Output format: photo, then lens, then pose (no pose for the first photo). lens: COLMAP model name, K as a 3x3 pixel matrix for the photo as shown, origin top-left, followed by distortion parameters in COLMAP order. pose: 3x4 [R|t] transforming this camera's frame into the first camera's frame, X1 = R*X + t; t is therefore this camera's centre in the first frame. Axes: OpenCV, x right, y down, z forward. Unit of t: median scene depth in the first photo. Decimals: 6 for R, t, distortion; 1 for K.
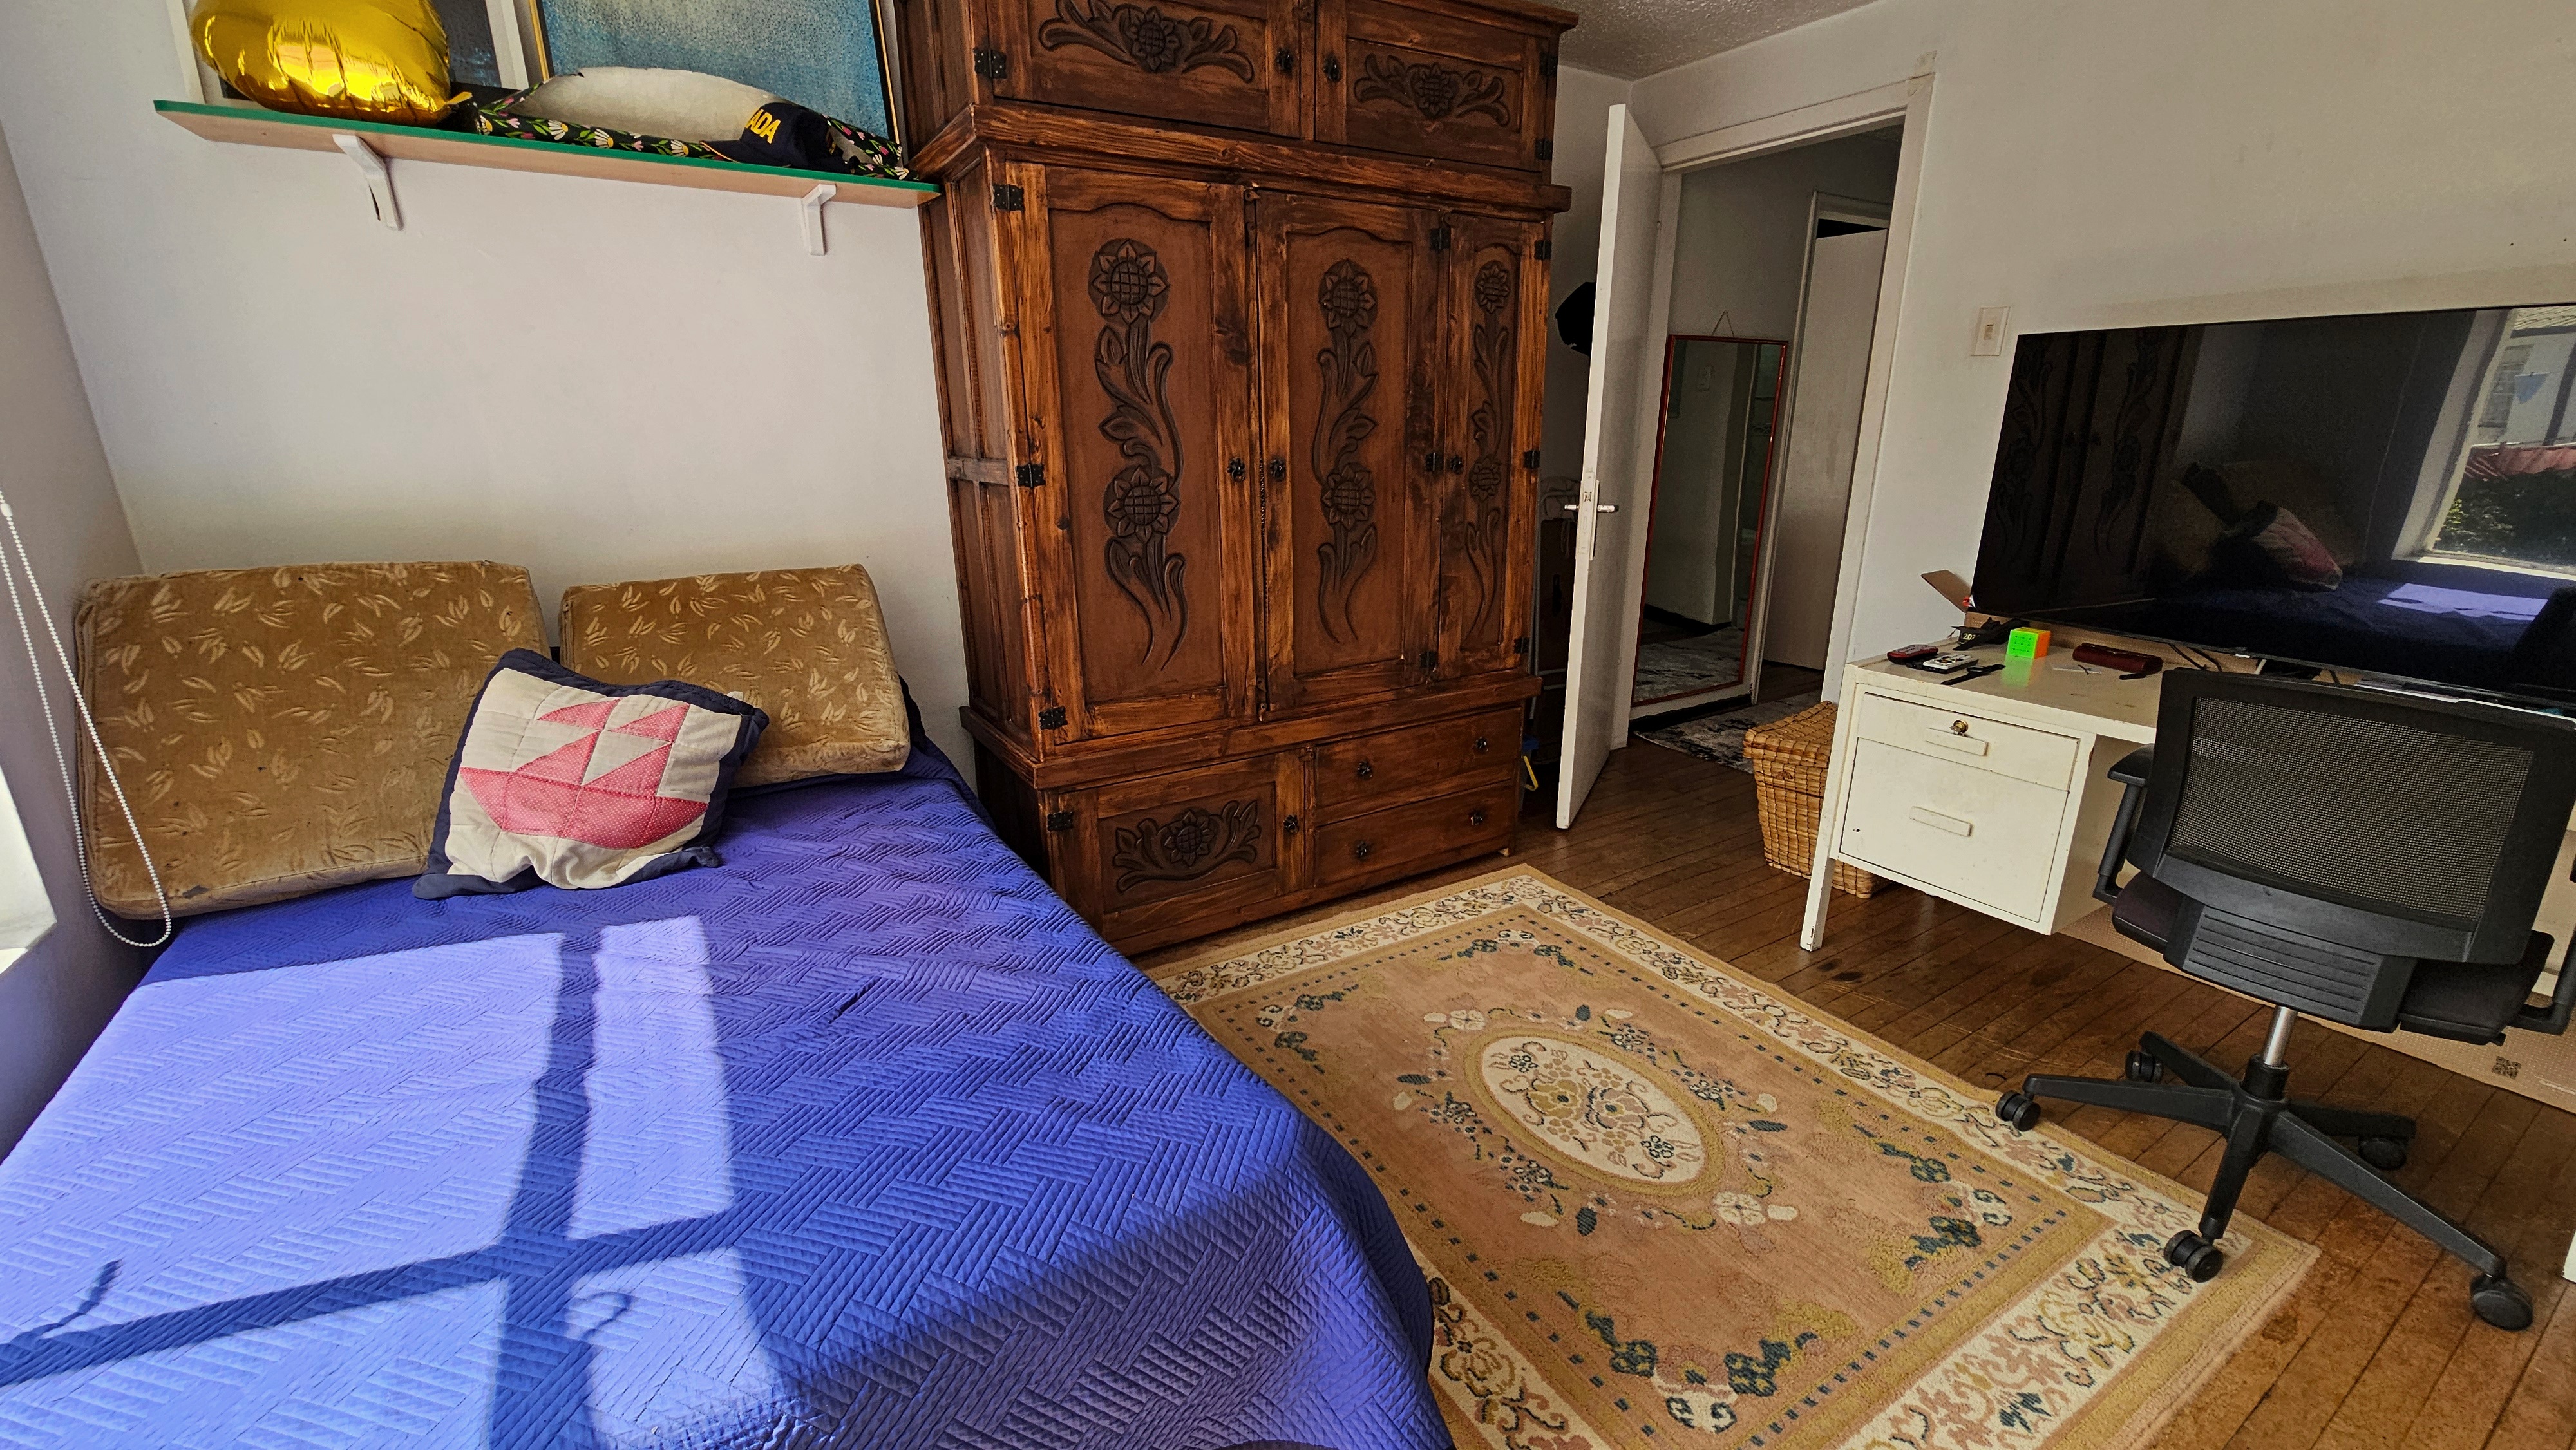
lens RADIAL K [[1051.9, 0, 1275.7], [0, 1051.9, 733.1], [0, 0, 1]] dist [-0.002532, 0.000634]
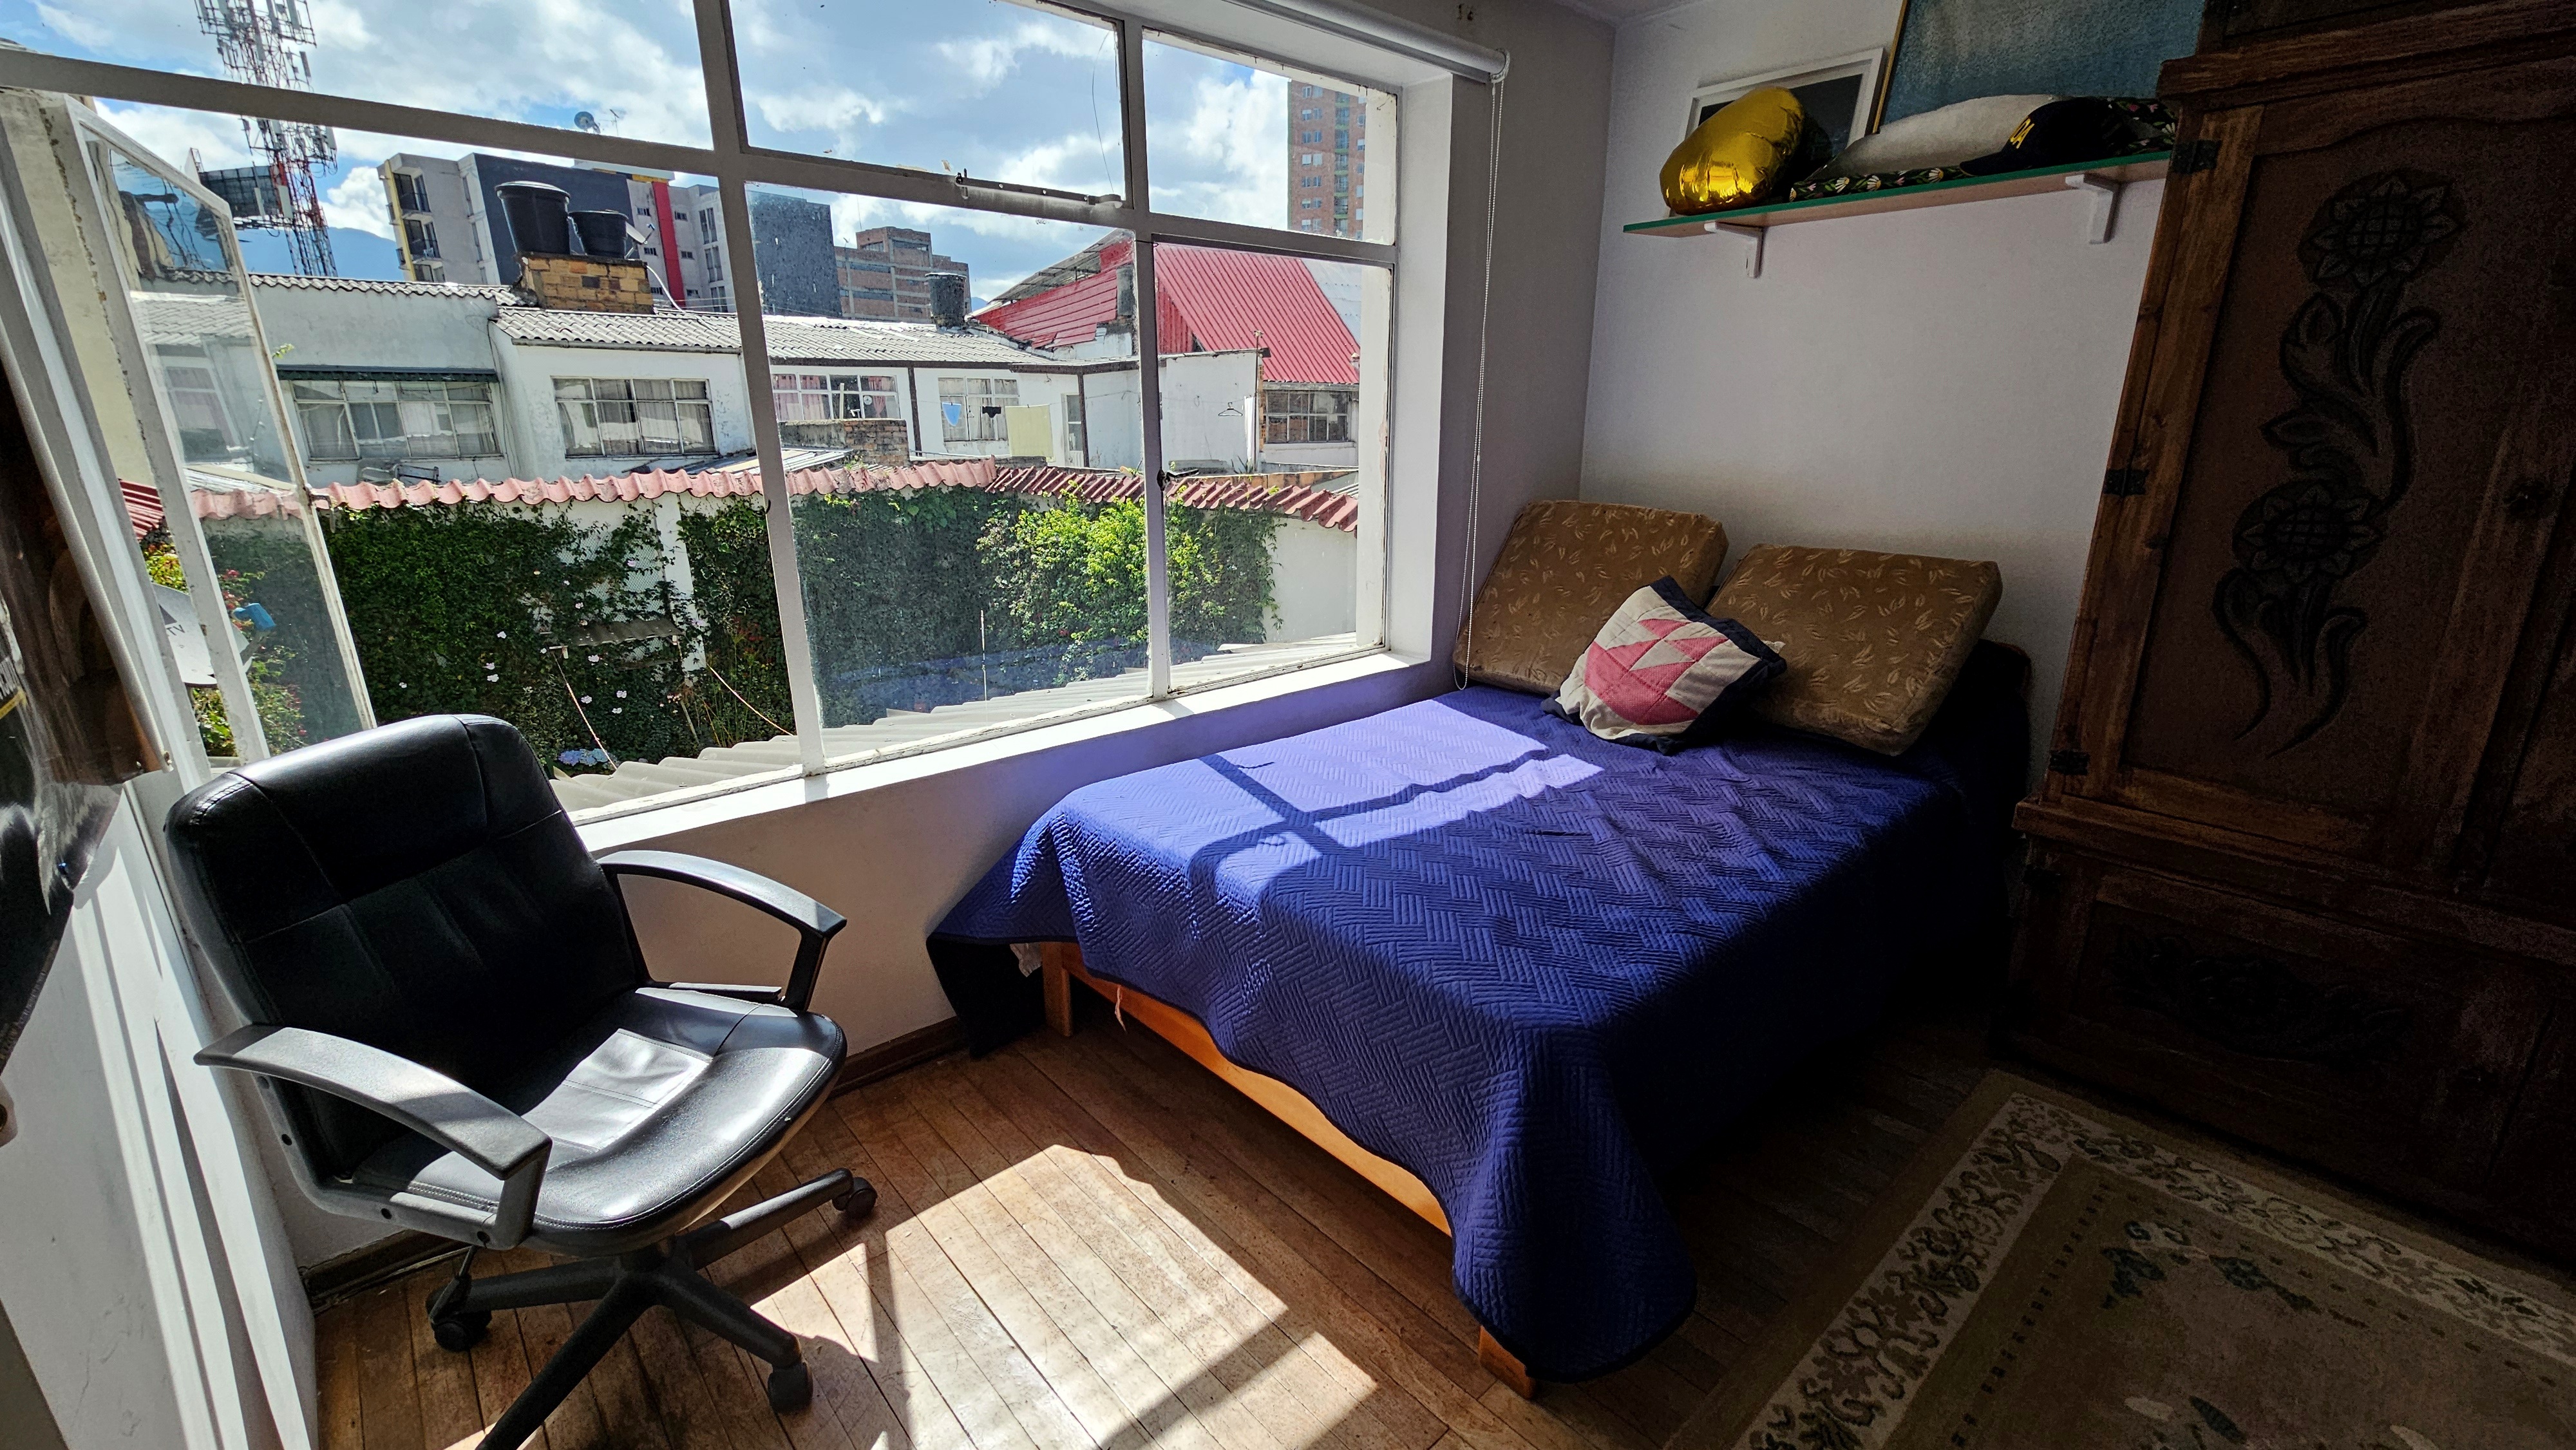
lens RADIAL K [[1051.9, 0, 1278.6], [0, 1051.9, 732.6], [0, 0, 1]] dist [-0.002532, 0.000634]
pose [[0.169845, 0.290282, -0.941748, 0.605061], [-0.282285, 0.929919, 0.235726, -0.070935], [0.944176, 0.225804, 0.239885, 0.213695]]
